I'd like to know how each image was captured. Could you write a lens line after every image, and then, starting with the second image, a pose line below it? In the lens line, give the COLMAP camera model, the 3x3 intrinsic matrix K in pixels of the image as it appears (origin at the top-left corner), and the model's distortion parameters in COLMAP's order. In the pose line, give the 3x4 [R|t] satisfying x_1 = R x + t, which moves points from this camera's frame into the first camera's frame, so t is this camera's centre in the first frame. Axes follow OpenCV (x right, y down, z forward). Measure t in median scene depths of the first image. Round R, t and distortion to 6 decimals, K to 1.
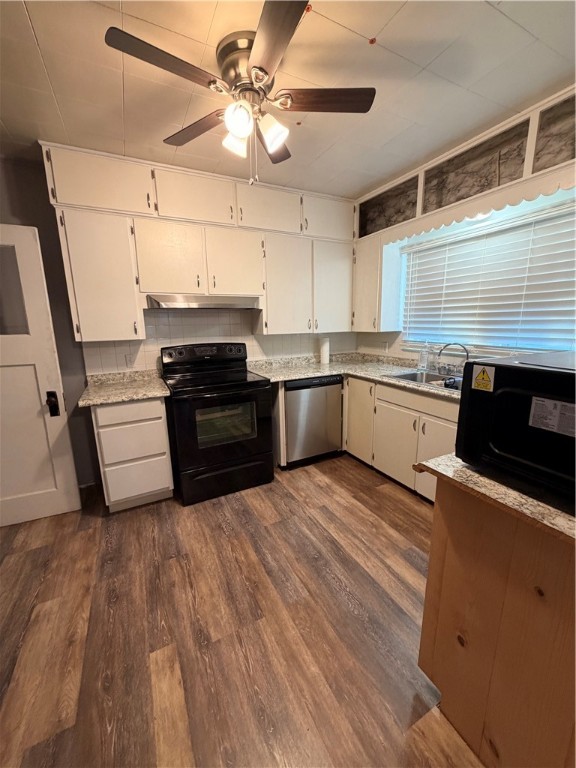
lens RADIAL K [[305.0, 0, 286.6], [0, 305.0, 383.0], [0, 0, 1]] dist [-0.002006, 0.000124]
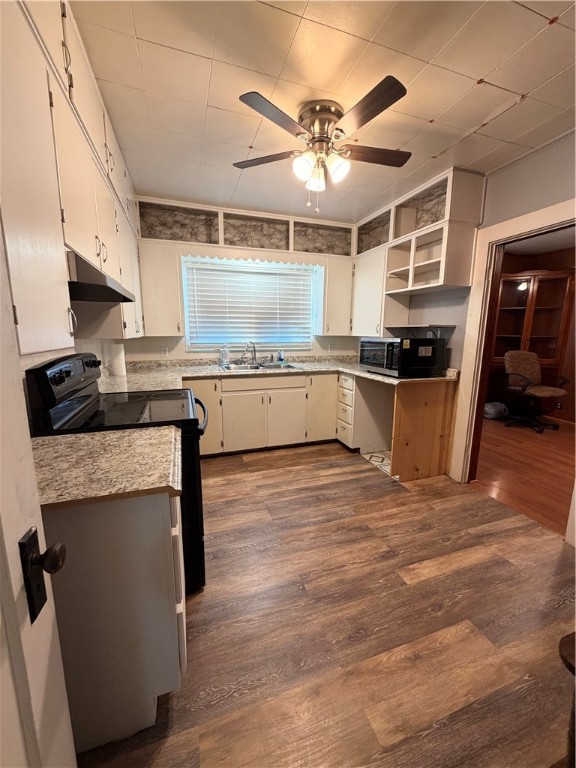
lens RADIAL K [[305.0, 0, 285.5], [0, 305.0, 383.6], [0, 0, 1]] dist [-0.002006, 0.000124]
pose [[0.146549, -0.154529, 0.977059, -1.203317], [0.193481, 0.973123, 0.124886, -0.116750], [-0.970097, 0.170741, 0.172509, 0.845738]]
